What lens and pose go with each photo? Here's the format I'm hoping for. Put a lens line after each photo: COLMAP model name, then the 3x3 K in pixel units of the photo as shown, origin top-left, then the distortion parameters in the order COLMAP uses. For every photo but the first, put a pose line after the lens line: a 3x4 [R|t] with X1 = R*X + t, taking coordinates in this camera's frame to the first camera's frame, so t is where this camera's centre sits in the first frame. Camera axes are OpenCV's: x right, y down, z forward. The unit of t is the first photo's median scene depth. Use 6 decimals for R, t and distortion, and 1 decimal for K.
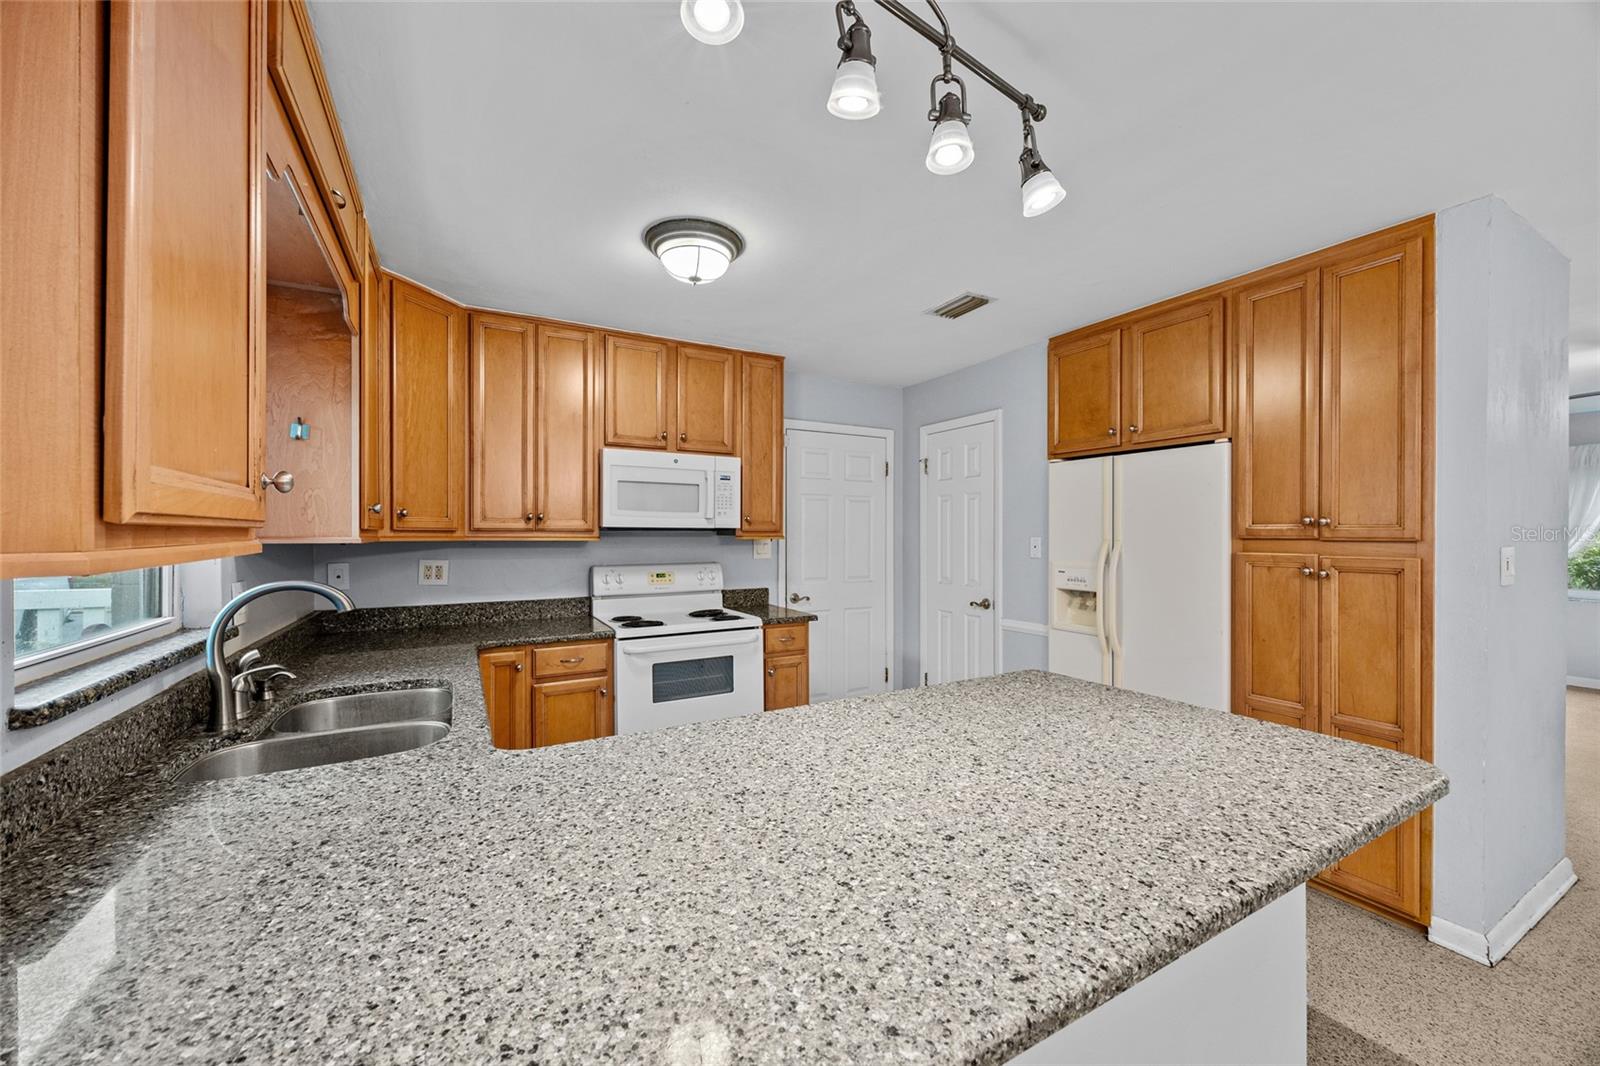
lens RADIAL K [[611.1, 0, 798.6], [0, 611.1, 534.2], [0, 0, 1]] dist [-0.004420, -0.000401]
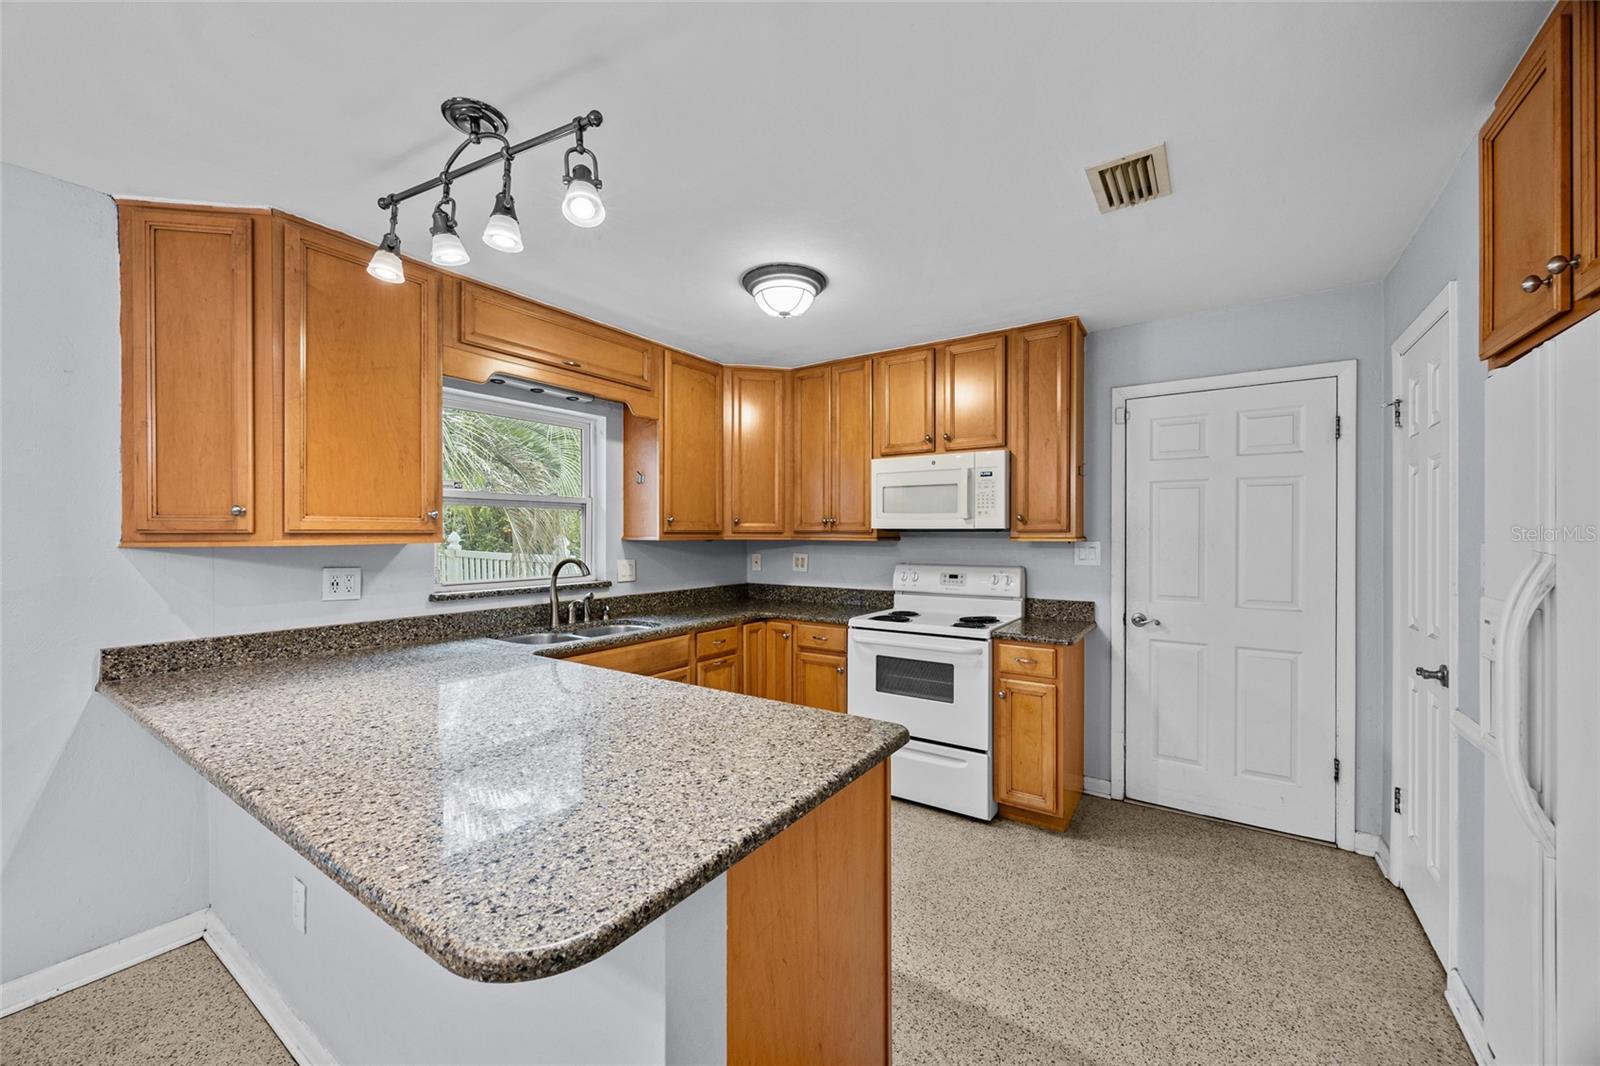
lens RADIAL K [[608.7, 0, 797.8], [0, 608.7, 535.8], [0, 0, 1]] dist [-0.001567, -0.000266]
pose [[0.450254, 0.003288, -0.892895, 0.623002], [-0.000654, 0.999994, 0.003352, -0.002724], [0.892901, -0.000926, 0.450253, 0.366480]]
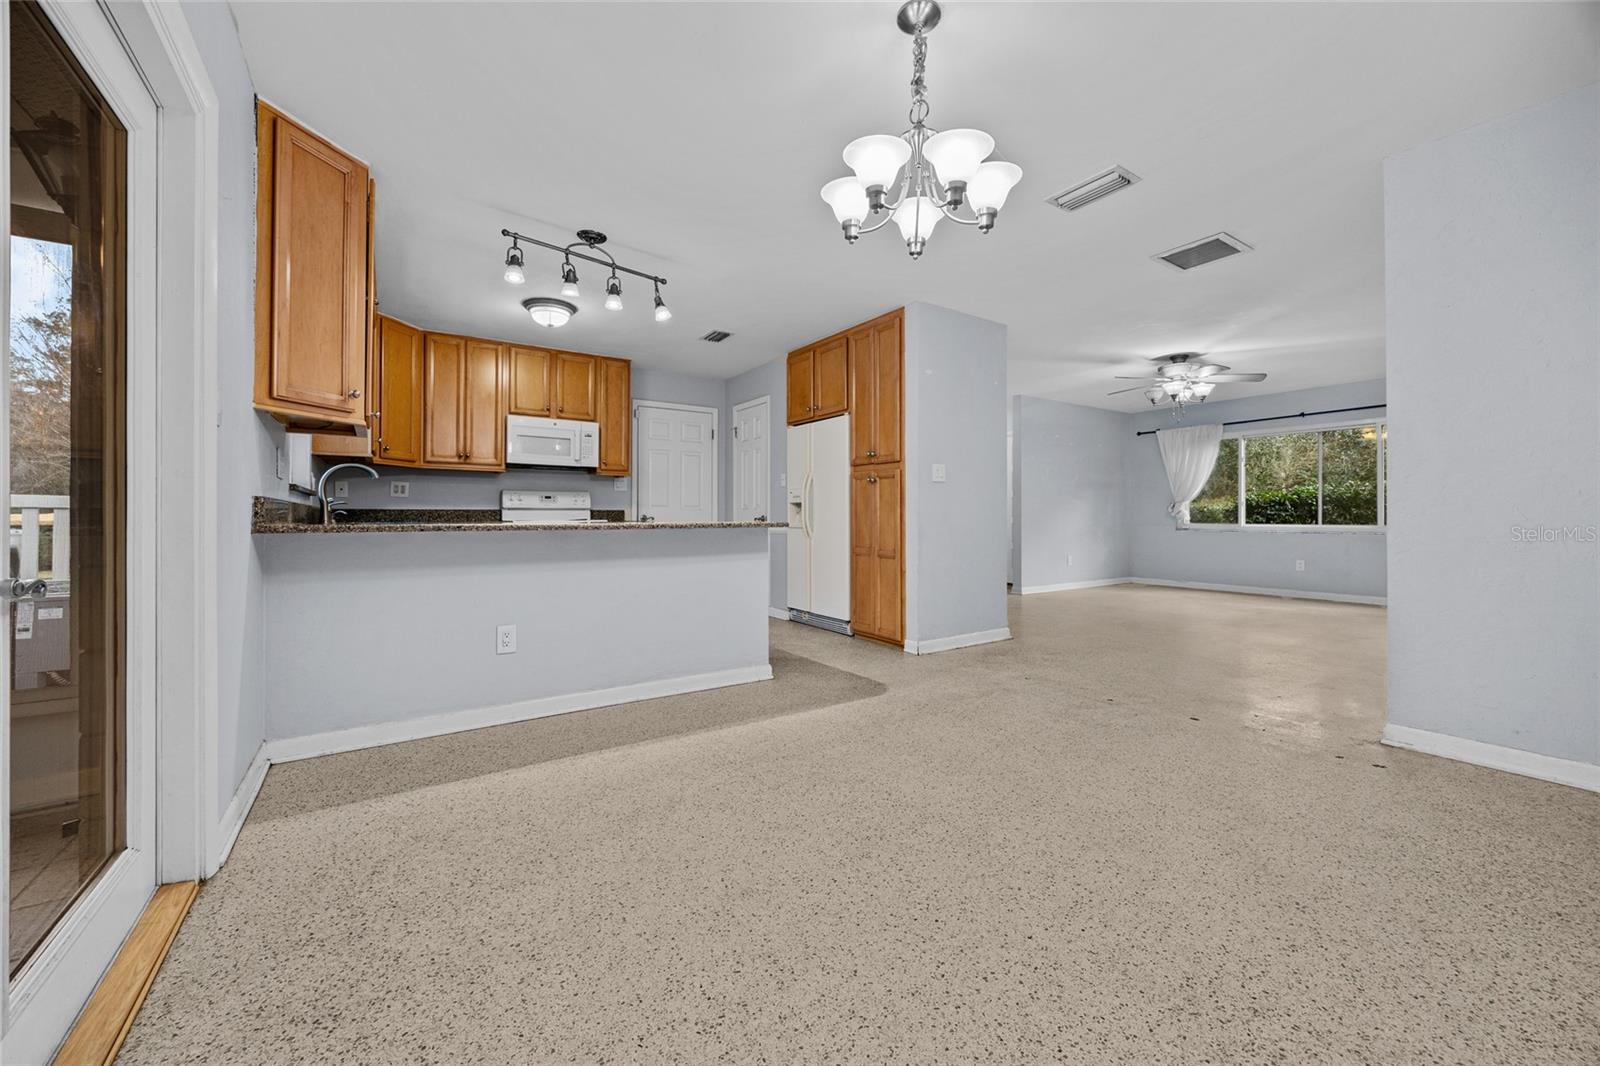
lens RADIAL K [[615.5, 0, 795.2], [0, 615.5, 513.9], [0, 0, 1]] dist [-0.001564, 0.000028]
pose [[0.996939, 0.001513, 0.078172, 0.322803], [-0.000953, 0.999974, -0.007196, 0.136477], [-0.078181, 0.007099, 0.996914, -0.710949]]
